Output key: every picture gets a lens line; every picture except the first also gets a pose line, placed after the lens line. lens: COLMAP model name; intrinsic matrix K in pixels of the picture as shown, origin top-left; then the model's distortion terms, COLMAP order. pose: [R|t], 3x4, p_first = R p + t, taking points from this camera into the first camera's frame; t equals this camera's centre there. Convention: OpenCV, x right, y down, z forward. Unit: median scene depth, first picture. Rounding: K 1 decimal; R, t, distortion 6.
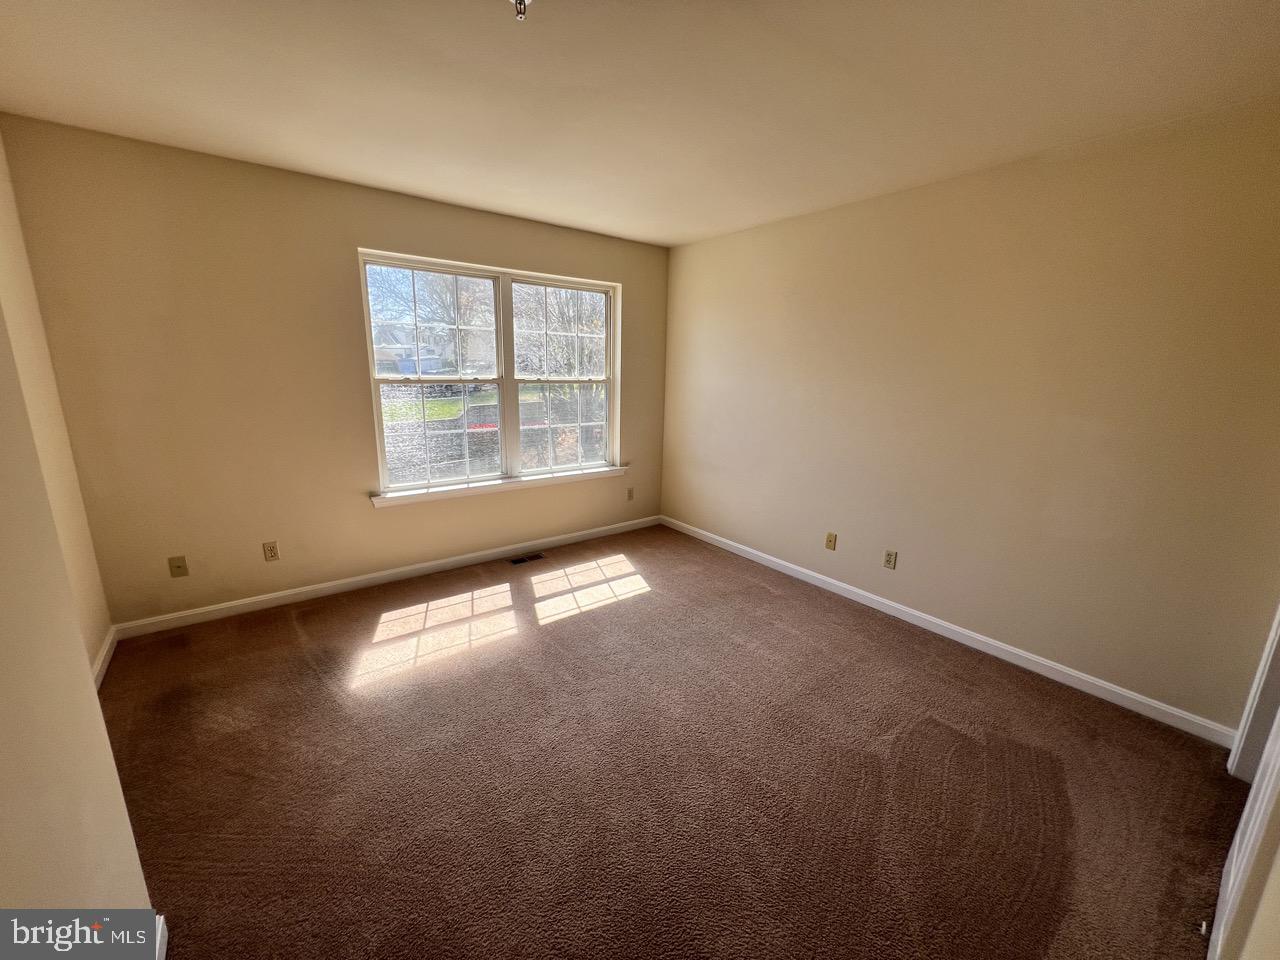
lens RADIAL K [[558.4, 0, 677.8], [0, 558.4, 498.2], [0, 0, 1]] dist [-0.000899, -0.000116]
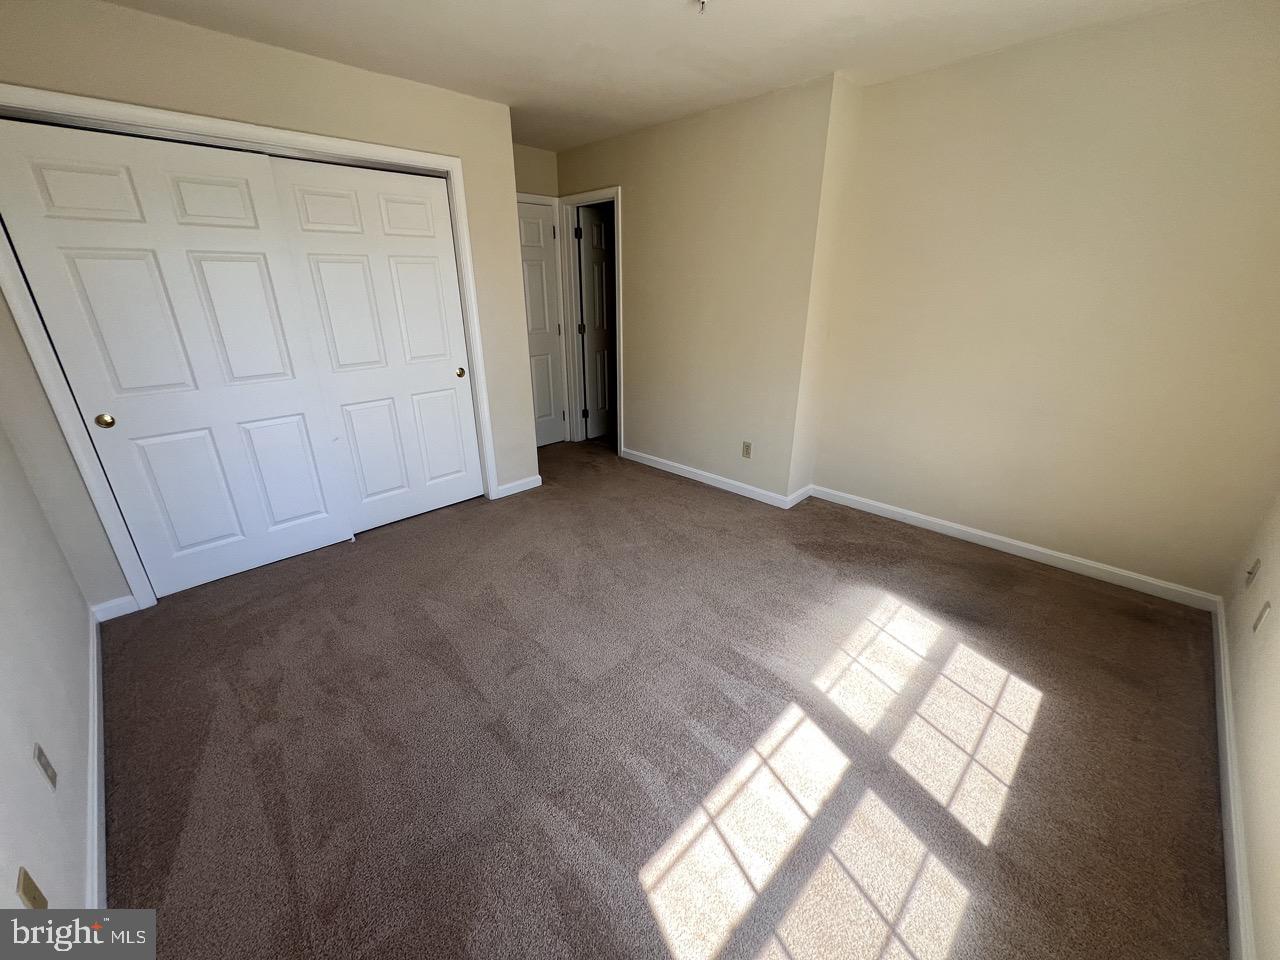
lens RADIAL K [[514.4, 0, 640.0], [0, 514.4, 480.0], [0, 0, 1]] dist [-0.001264, -0.000134]
pose [[-0.997884, -0.003940, -0.064897, -0.026583], [-0.040649, 0.816837, 0.575434, -0.307564], [0.050743, 0.576854, -0.815269, 1.275438]]
